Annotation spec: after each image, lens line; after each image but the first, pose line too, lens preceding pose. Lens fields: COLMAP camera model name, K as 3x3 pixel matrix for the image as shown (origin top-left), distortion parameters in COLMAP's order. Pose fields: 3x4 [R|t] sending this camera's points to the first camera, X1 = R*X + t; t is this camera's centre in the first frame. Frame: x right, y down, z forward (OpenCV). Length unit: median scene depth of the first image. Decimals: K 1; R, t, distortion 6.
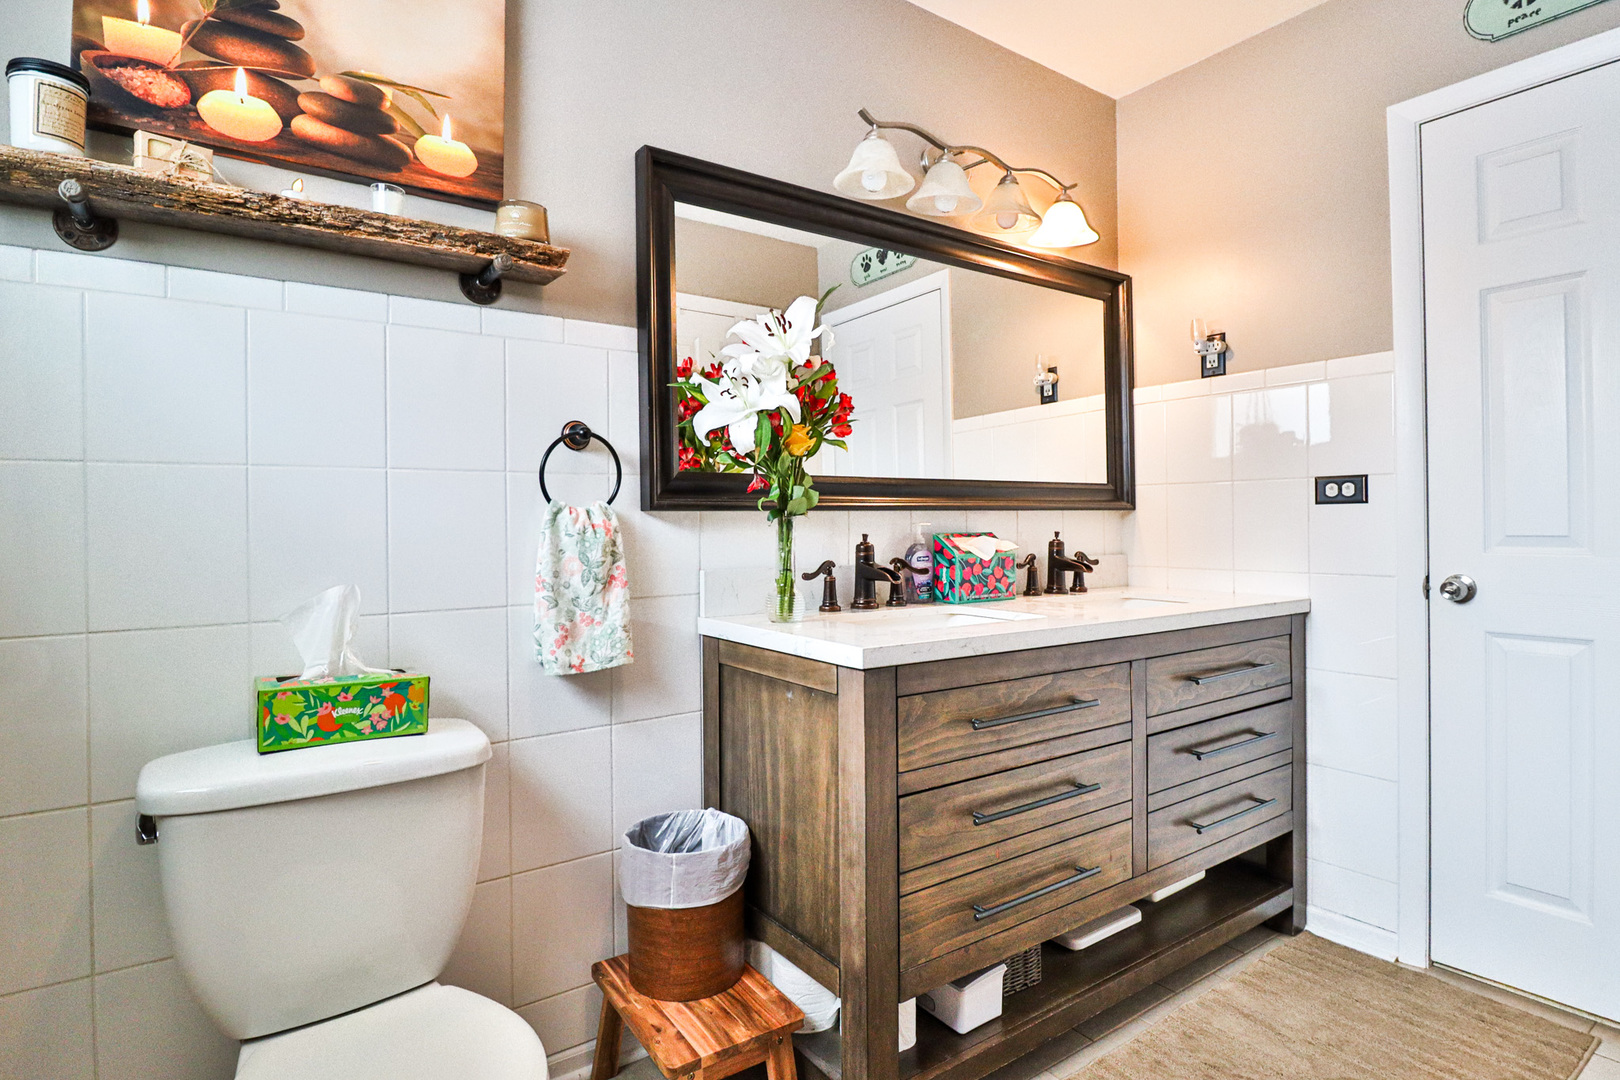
lens RADIAL K [[843.7, 0, 809.3], [0, 843.7, 529.7], [0, 0, 1]] dist [-0.004059, -0.010645]
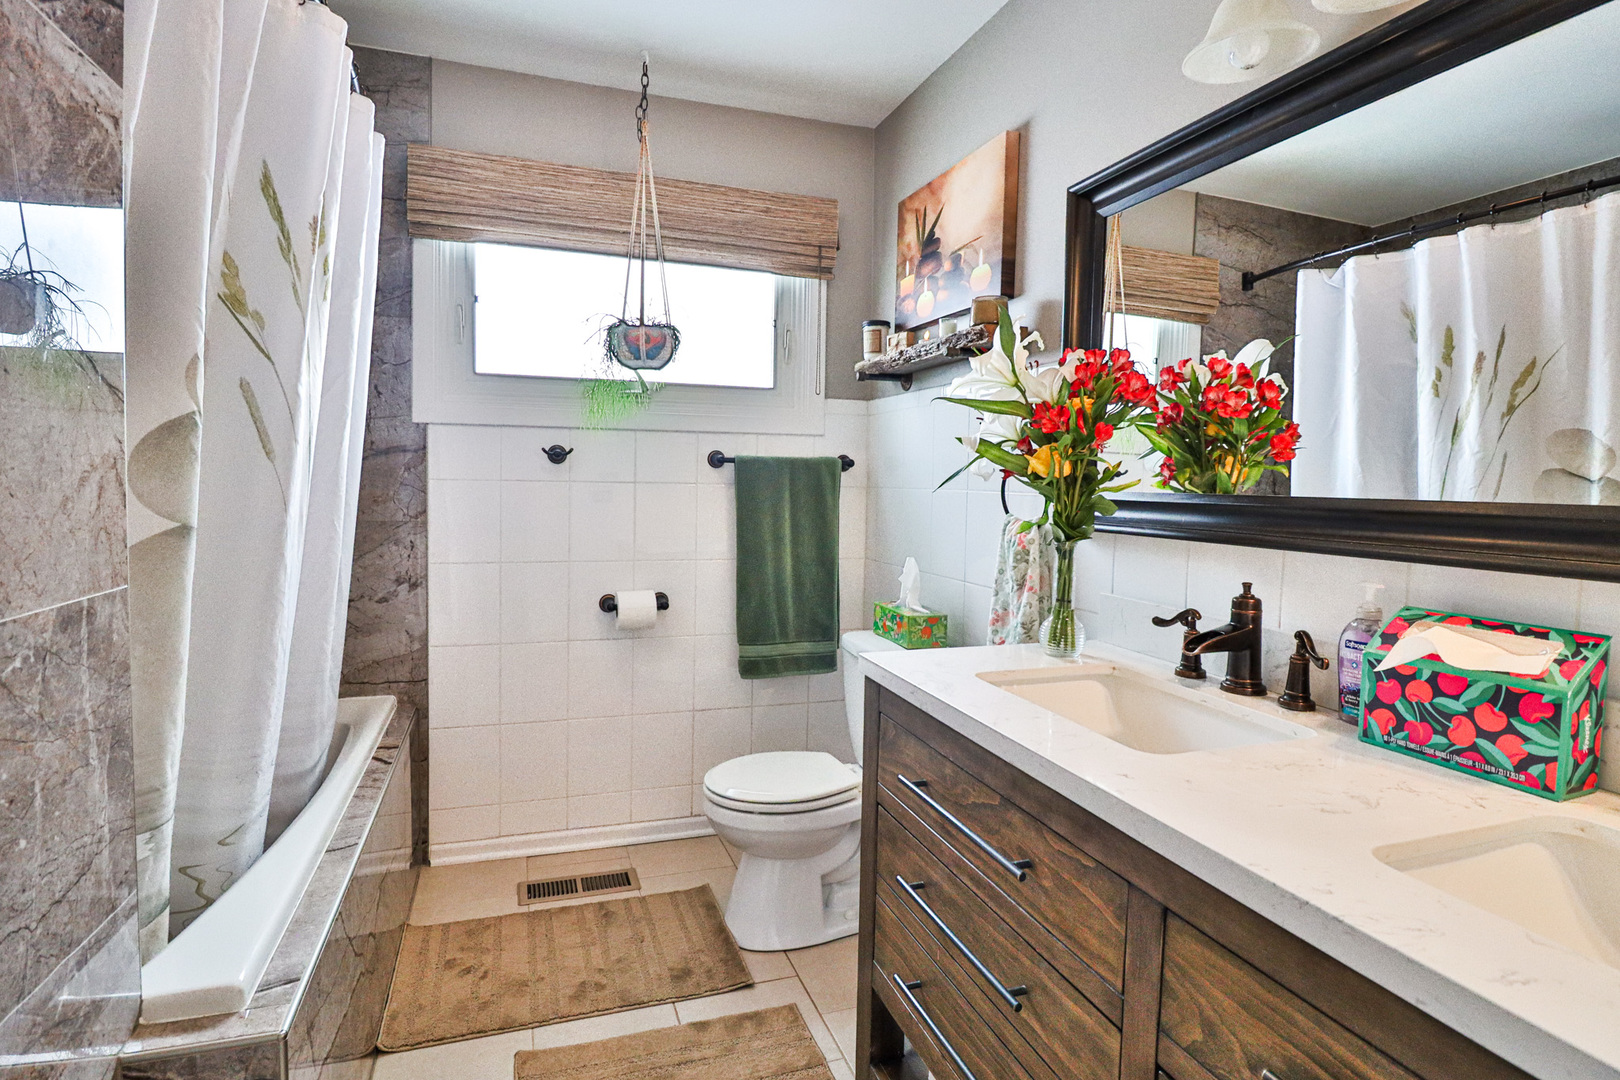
lens RADIAL K [[843.7, 0, 812.3], [0, 843.7, 541.8], [0, 0, 1]] dist [-0.004059, -0.010645]
pose [[-0.282399, 0.070804, -0.956680, 0.764533], [-0.031315, 0.996061, 0.082962, -0.068669], [0.958786, 0.053387, -0.279070, 0.808592]]
